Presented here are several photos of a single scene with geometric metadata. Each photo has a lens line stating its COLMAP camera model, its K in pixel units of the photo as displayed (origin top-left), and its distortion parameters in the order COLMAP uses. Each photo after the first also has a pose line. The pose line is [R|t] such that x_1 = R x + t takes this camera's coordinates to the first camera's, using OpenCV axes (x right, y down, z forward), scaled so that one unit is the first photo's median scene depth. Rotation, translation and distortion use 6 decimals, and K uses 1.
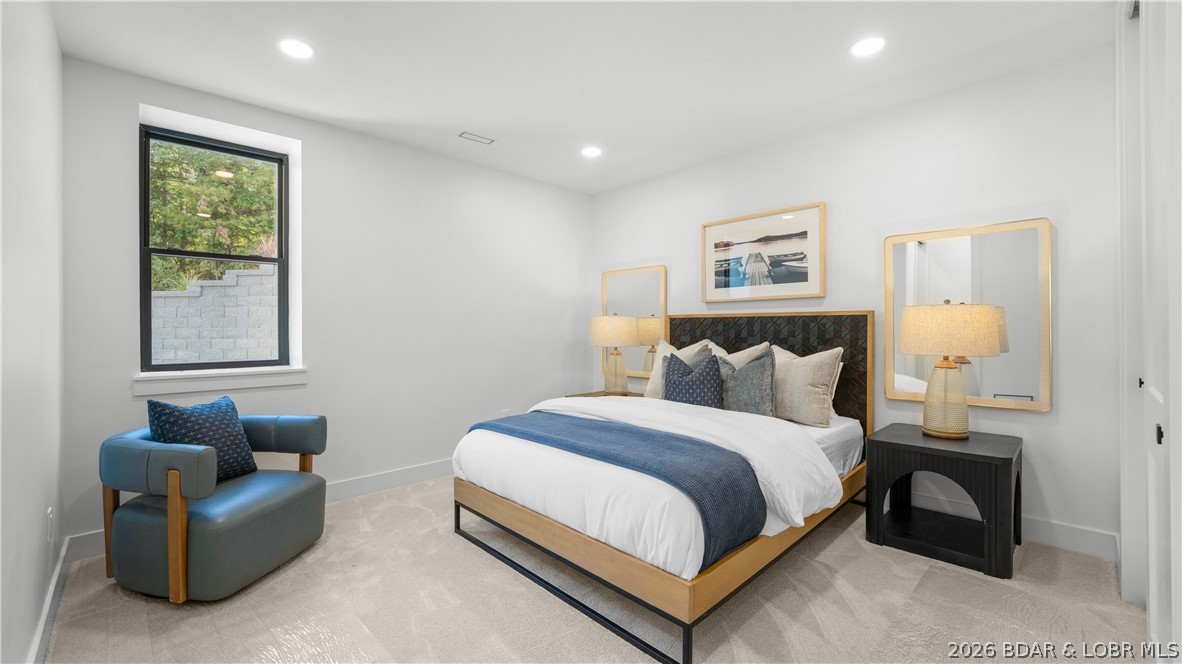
lens RADIAL K [[494.4, 0, 590.1], [0, 494.4, 335.2], [0, 0, 1]] dist [0.001047, 0.000089]
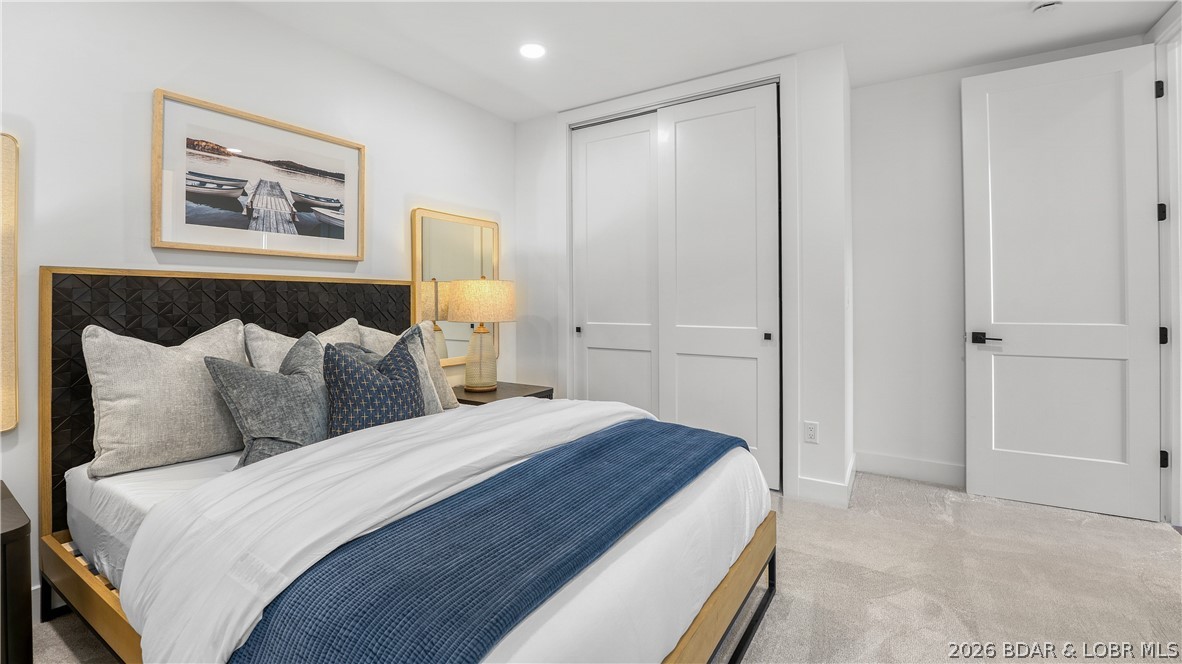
lens RADIAL K [[494.4, 0, 604.6], [0, 494.4, 291.5], [0, 0, 1]] dist [0.001047, 0.000089]
pose [[-0.191001, 0.016419, 0.981453, -0.374070], [0.003961, 0.999865, -0.015956, -0.012451], [-0.981582, 0.000840, -0.191040, 0.706641]]
